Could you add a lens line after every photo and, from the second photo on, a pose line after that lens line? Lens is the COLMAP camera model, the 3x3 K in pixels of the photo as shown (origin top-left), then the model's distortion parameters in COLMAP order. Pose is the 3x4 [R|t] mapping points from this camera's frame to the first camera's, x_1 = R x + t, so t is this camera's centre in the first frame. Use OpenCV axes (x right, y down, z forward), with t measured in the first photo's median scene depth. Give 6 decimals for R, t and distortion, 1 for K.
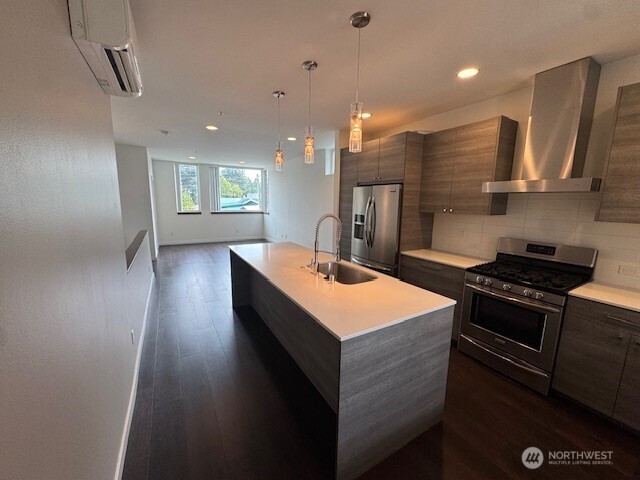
lens RADIAL K [[253.8, 0, 319.0], [0, 253.8, 238.1], [0, 0, 1]] dist [-0.004007, -0.000688]
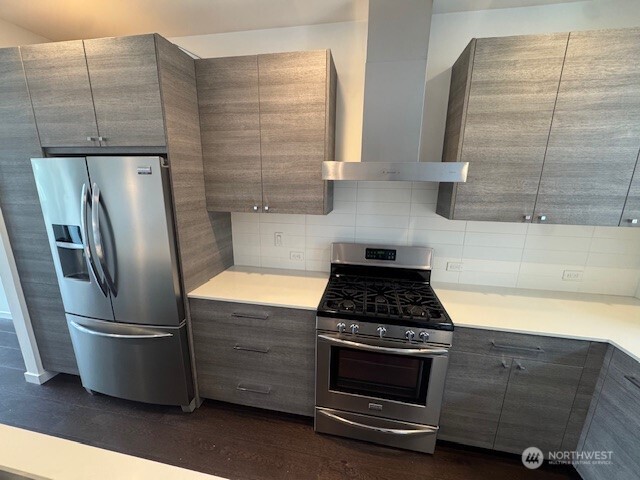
lens RADIAL K [[253.8, 0, 319.4], [0, 253.8, 239.3], [0, 0, 1]] dist [-0.004007, -0.000688]
pose [[0.647005, -0.173515, 0.742480, 0.142543], [0.107614, 0.984796, 0.136368, -0.097999], [-0.754854, -0.008330, 0.655840, 0.487692]]
